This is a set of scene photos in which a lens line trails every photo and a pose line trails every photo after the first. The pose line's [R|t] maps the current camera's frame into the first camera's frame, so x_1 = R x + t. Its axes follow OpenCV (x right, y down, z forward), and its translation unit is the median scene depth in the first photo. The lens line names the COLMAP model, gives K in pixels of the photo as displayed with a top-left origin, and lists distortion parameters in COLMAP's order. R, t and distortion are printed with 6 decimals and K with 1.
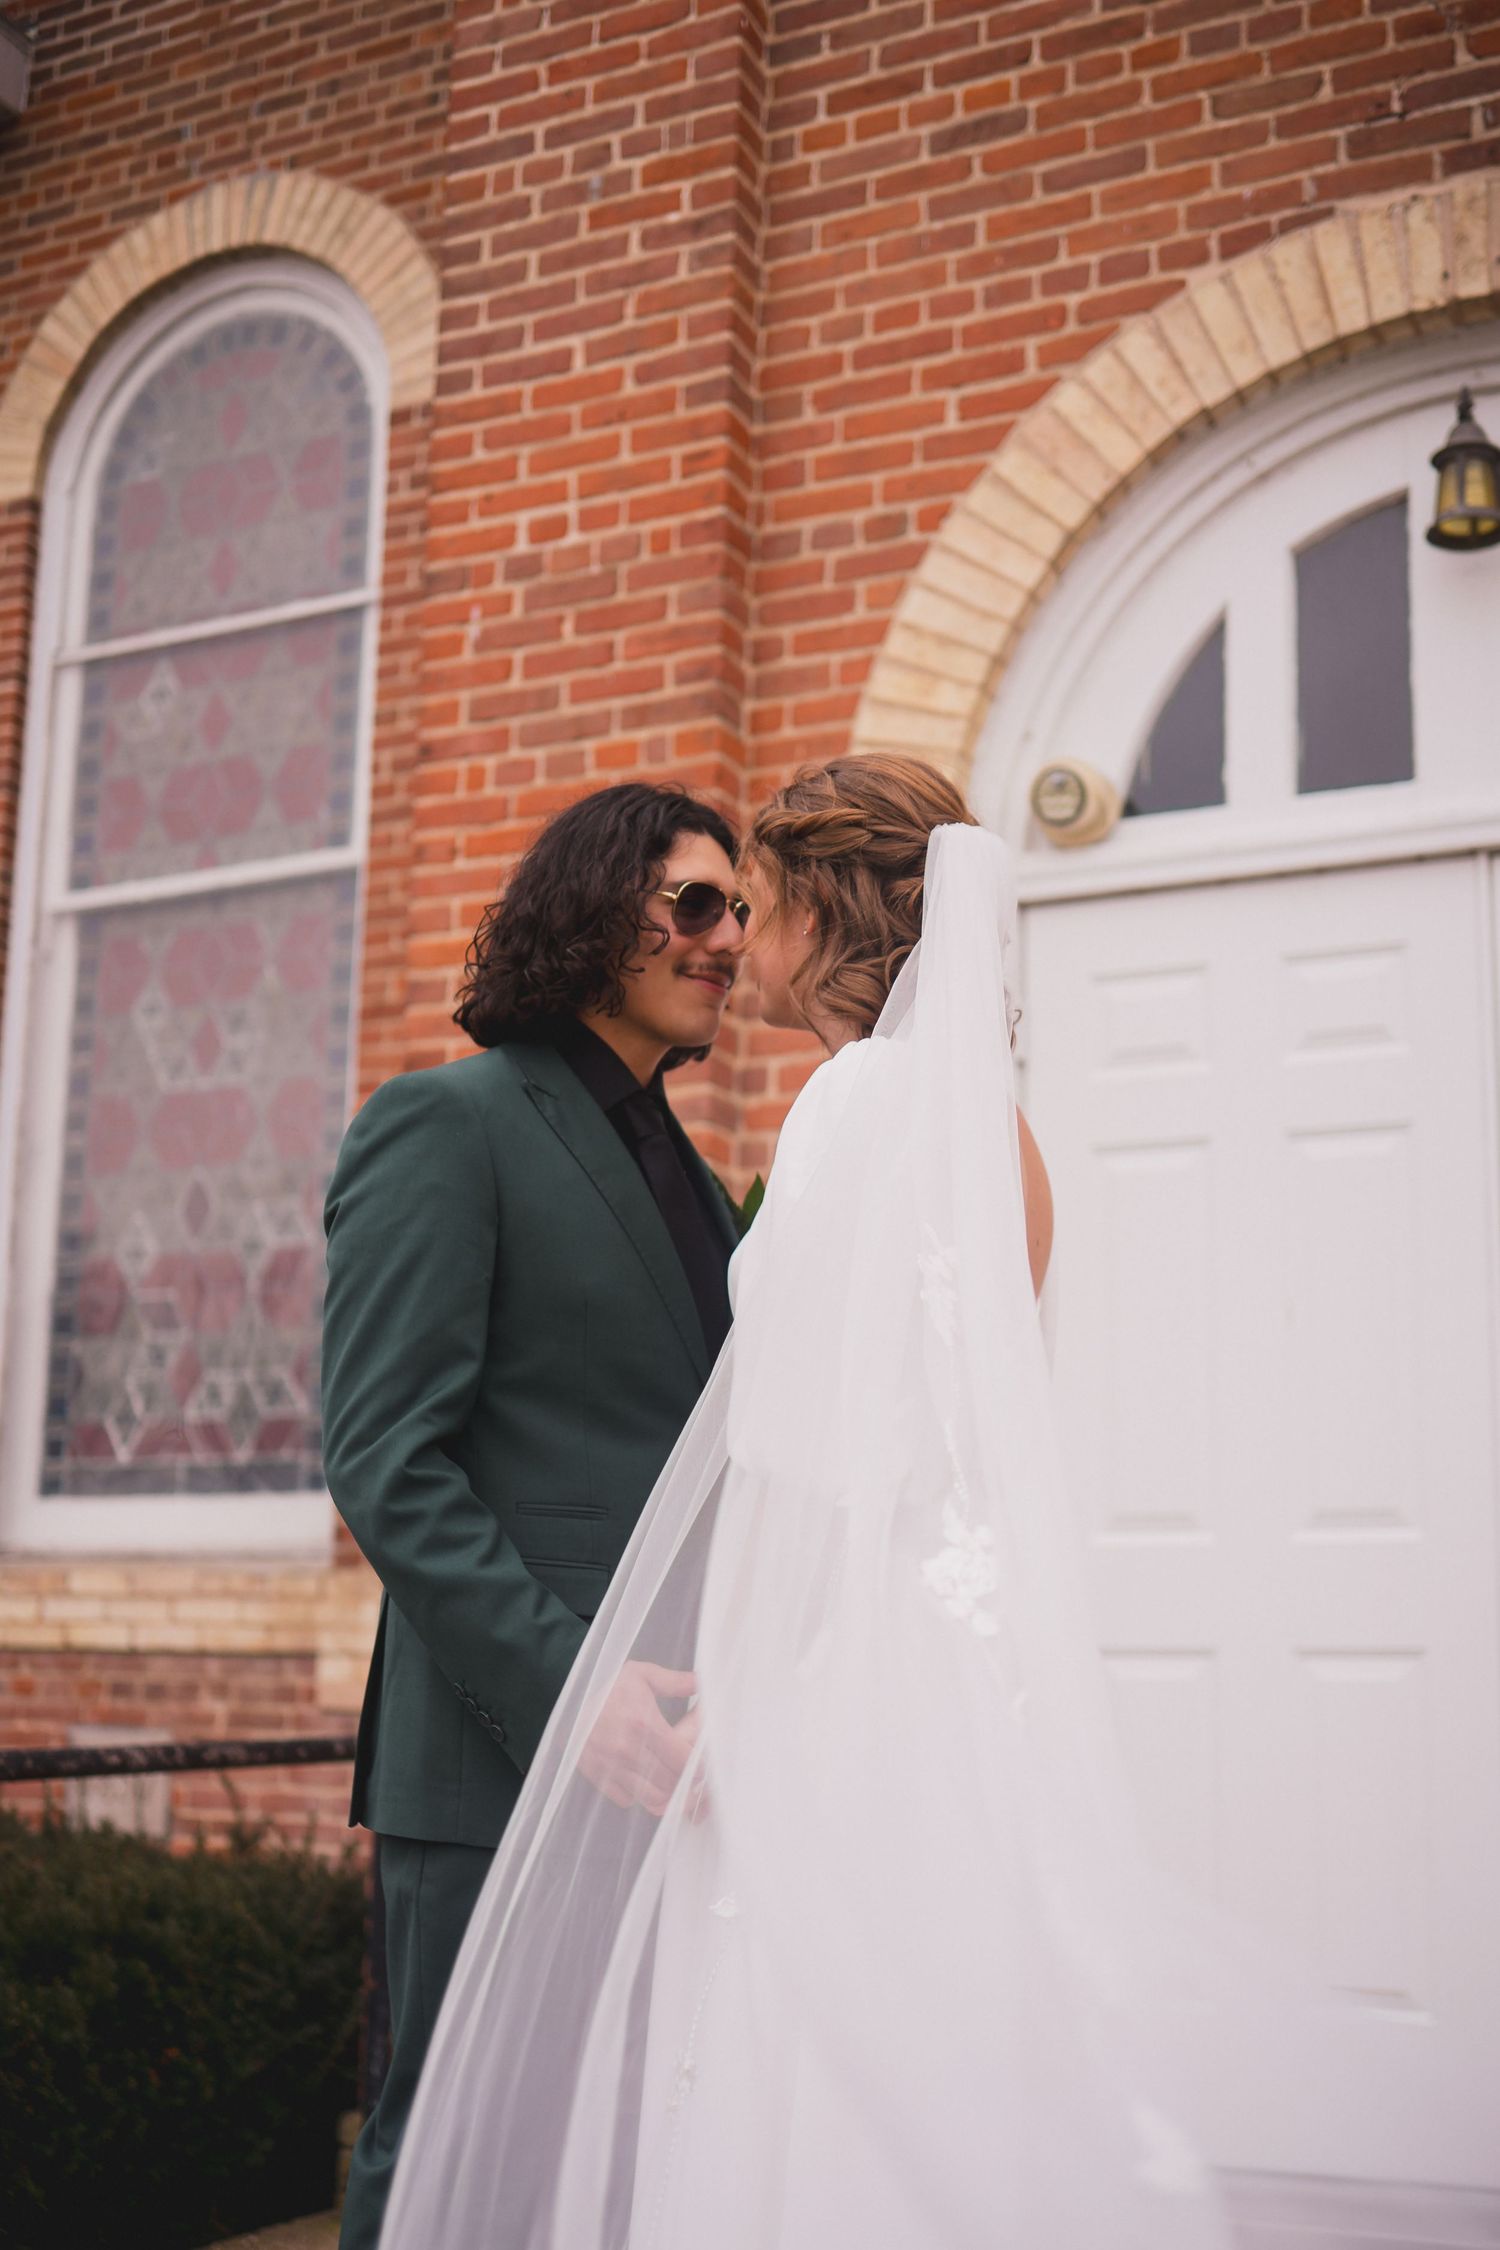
lens RADIAL K [[2643.9, 0, 785.6], [0, 2643.9, 1200.0], [0, 0, 1]] dist [-0.038610, 0.004221]
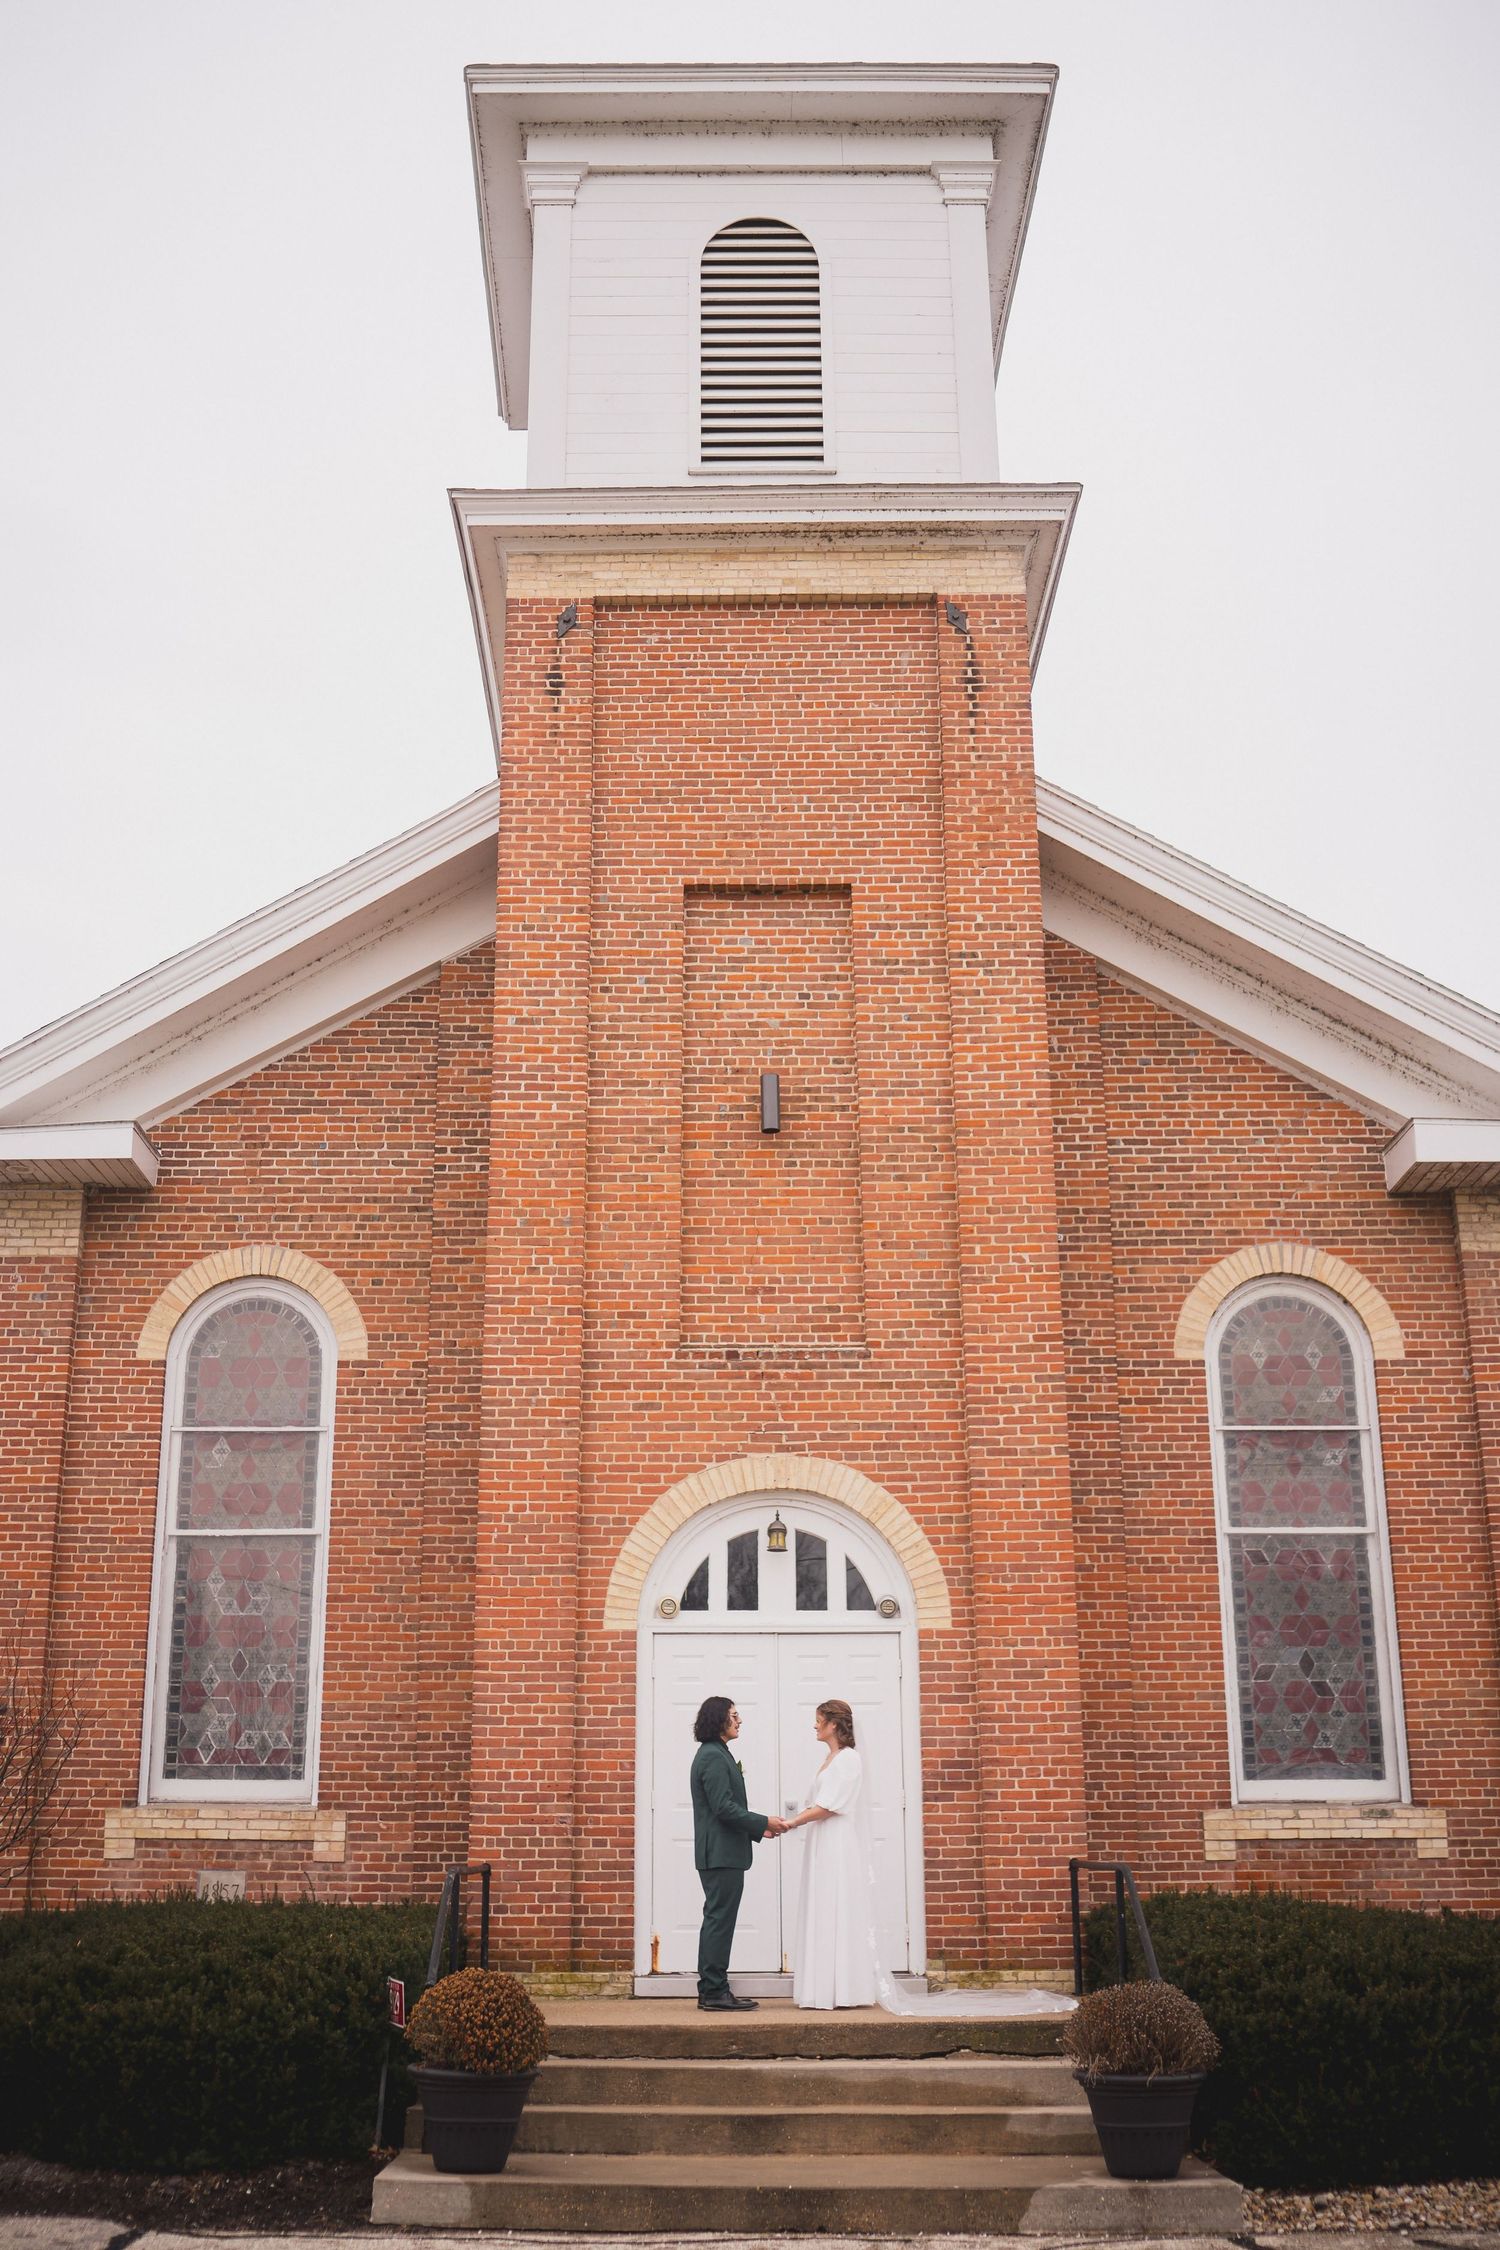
lens RADIAL K [[2417.5, 0, 720.6], [0, 2417.5, 1048.4], [0, 0, 1]] dist [-0.071326, -0.024218]
pose [[0.905660, 0.126187, 0.404792, -1.192743], [-0.064676, 0.984630, -0.162239, -0.348116], [-0.419043, 0.120753, 0.899901, -2.002845]]
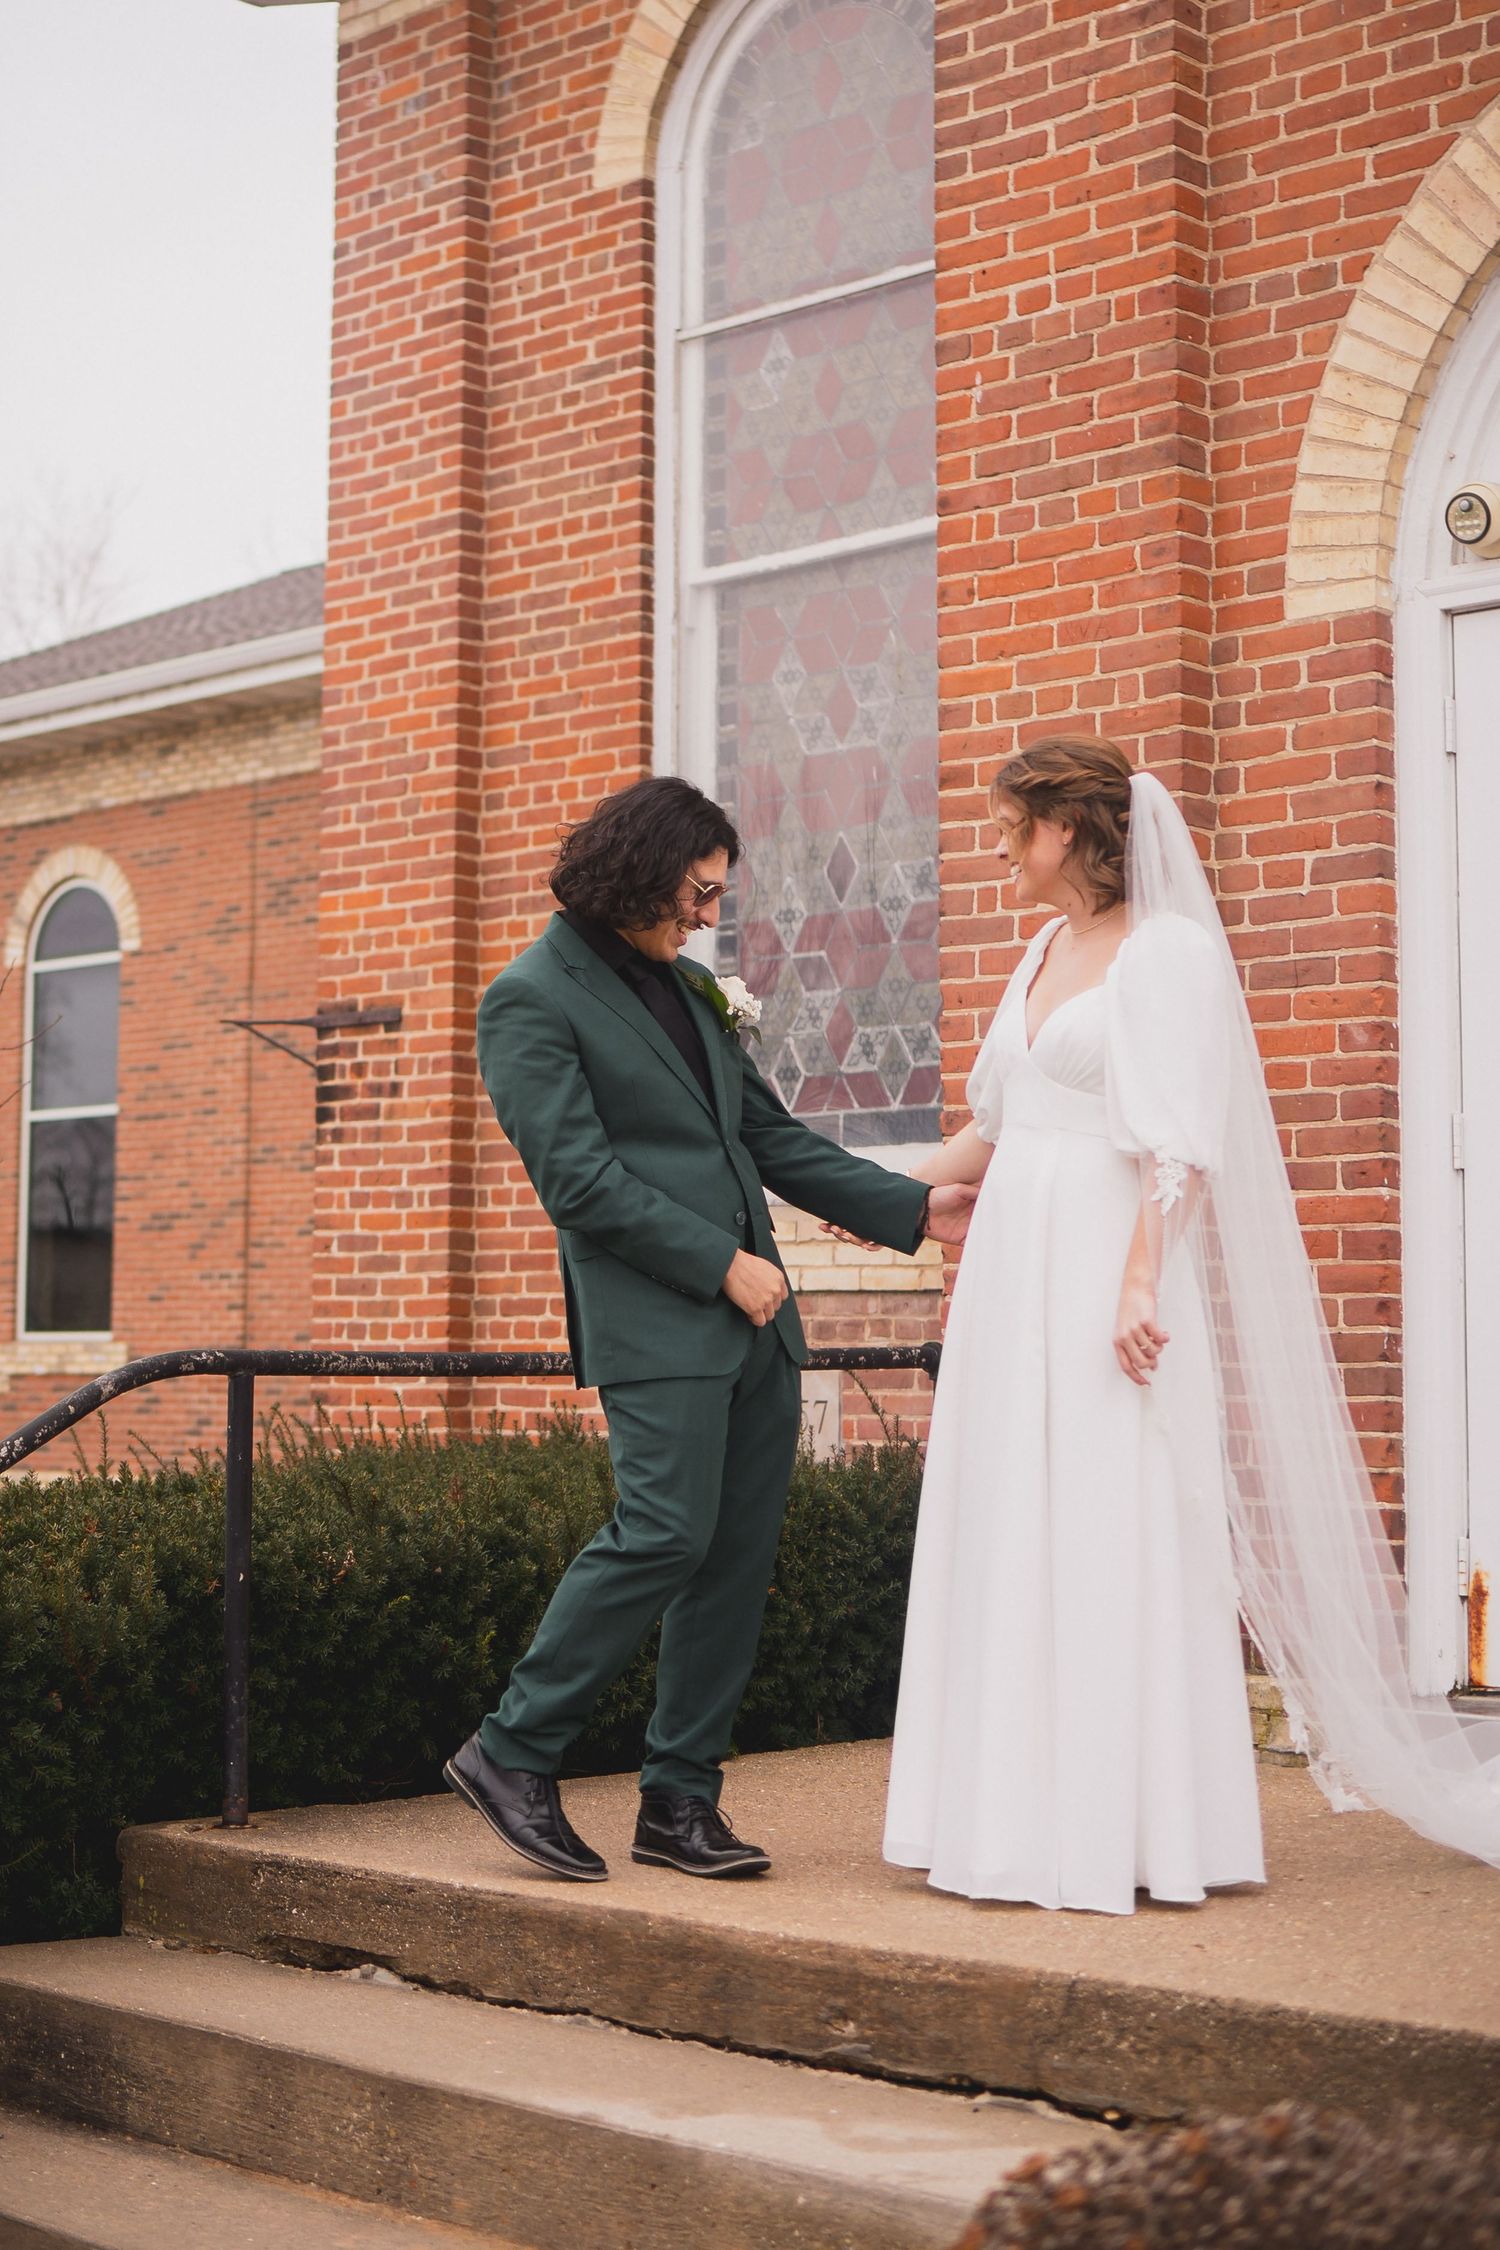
lens RADIAL K [[3651.6, 0, 420.8], [0, 3651.6, 914.1], [0, 0, 1]] dist [-0.042143, -0.109517]
pose [[0.922349, -0.052569, -0.382765, 0.251099], [0.073968, 0.996401, 0.041393, -0.074057], [0.379211, -0.066491, 0.922918, -0.563045]]
